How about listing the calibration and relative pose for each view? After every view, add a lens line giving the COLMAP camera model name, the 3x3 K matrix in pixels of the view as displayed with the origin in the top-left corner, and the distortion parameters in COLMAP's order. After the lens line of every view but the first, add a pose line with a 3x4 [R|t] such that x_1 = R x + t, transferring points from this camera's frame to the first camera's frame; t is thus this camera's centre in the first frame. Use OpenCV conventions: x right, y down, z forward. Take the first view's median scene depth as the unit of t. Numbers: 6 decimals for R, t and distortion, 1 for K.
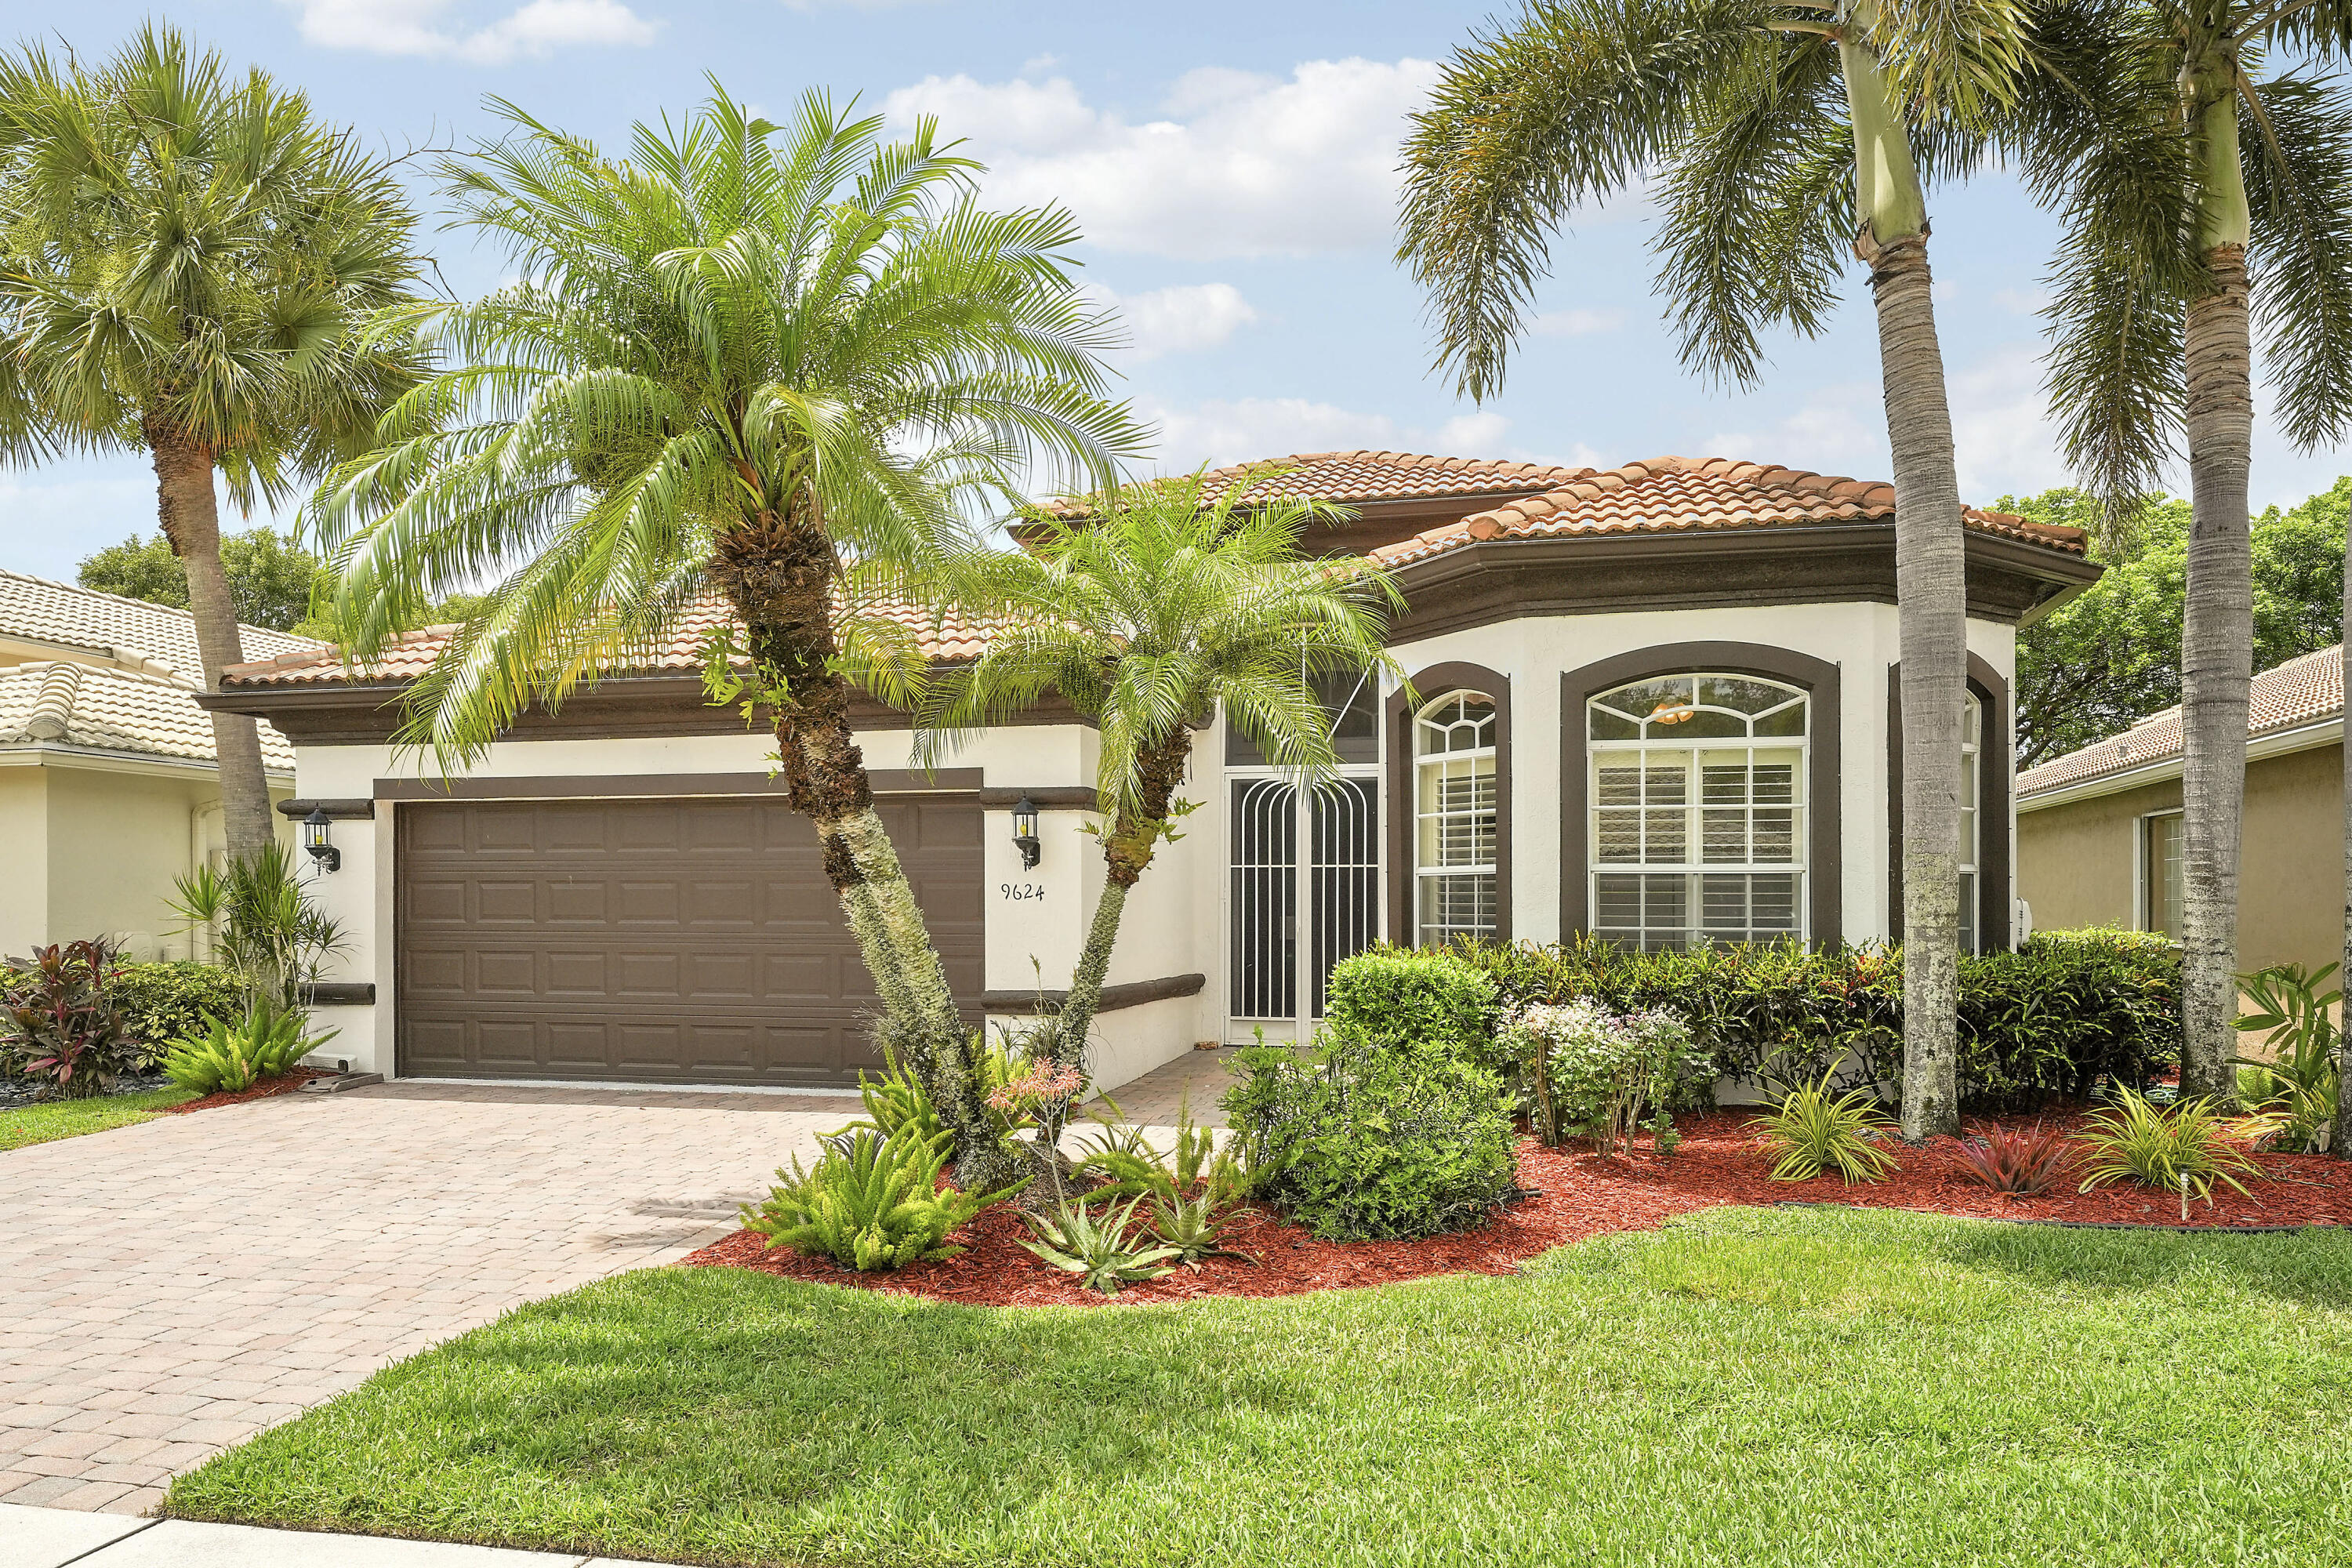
lens RADIAL K [[1651.8, 0, 1176.0], [0, 1651.8, 784.0], [0, 0, 1]] dist [-0.001268, -0.000167]
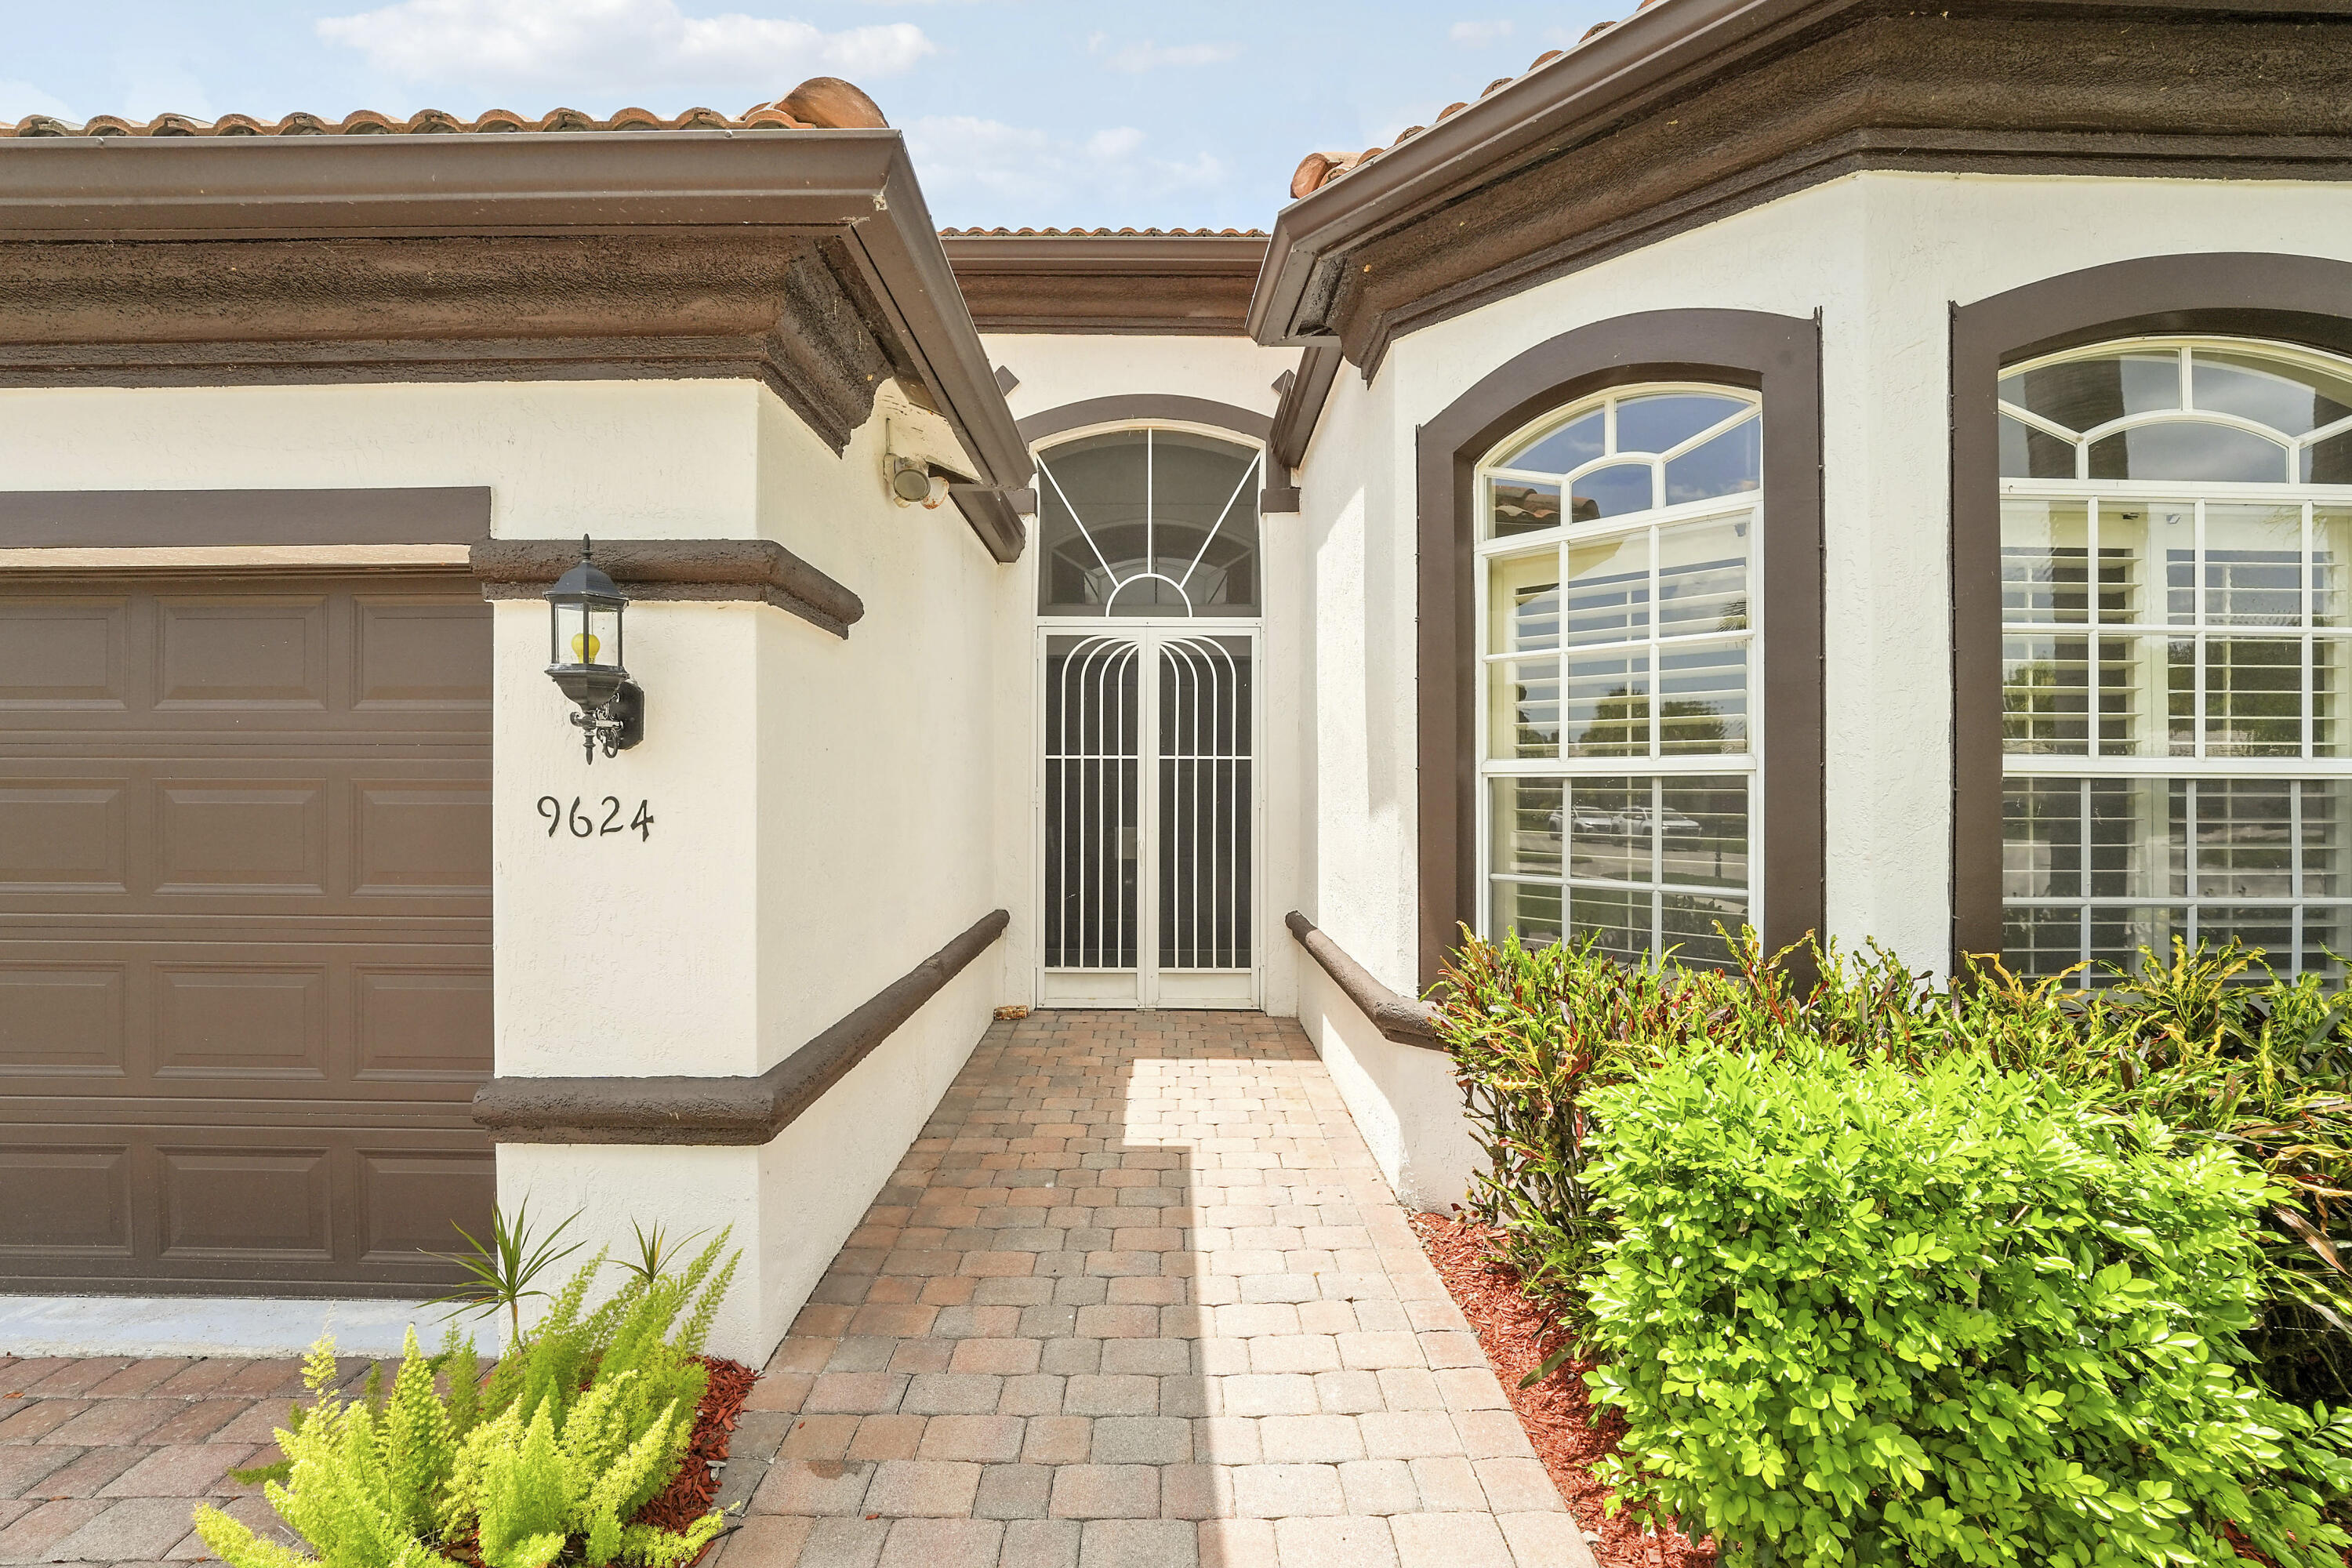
lens RADIAL K [[956.8, 0, 1178.9], [0, 956.8, 780.9], [0, 0, 1]] dist [-0.016458, 0.000448]
pose [[0.968757, 0.002322, 0.248000, -0.016268], [-0.020347, 0.997329, 0.070142, 0.037933], [-0.247175, -0.072997, 0.966217, 0.736763]]
